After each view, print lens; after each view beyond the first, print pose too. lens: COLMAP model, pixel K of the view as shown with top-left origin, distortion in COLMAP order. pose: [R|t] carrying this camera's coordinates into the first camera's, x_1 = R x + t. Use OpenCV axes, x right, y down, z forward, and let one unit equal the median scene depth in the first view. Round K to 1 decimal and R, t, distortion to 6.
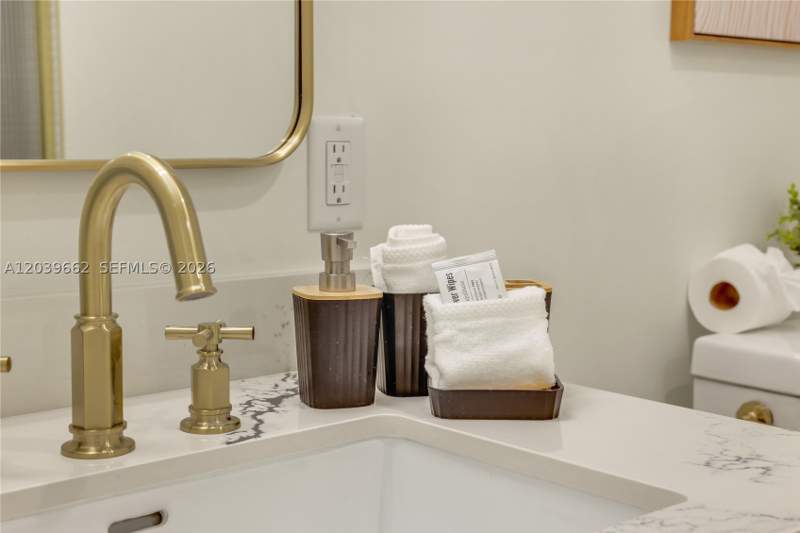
lens RADIAL K [[1154.7, 0, 399.8], [0, 1154.7, 265.5], [0, 0, 1]] dist [0.168901, 0.000000]
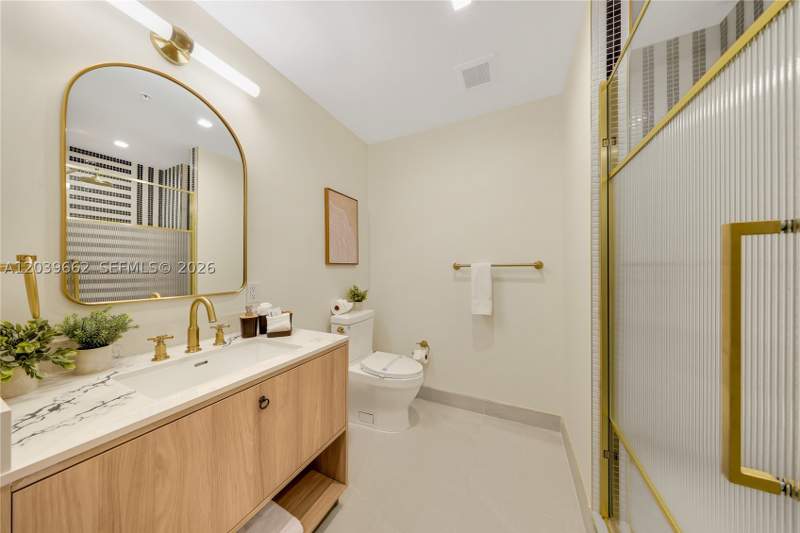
lens RADIAL K [[243.7, 0, 399.6], [0, 243.7, 268.3], [0, 0, 1]] dist [0.000867, -0.000005]
pose [[0.923495, -0.002142, 0.383605, 0.169262], [0.042728, 0.994336, -0.097311, -0.063088], [-0.381224, 0.106257, 0.918356, -0.385463]]
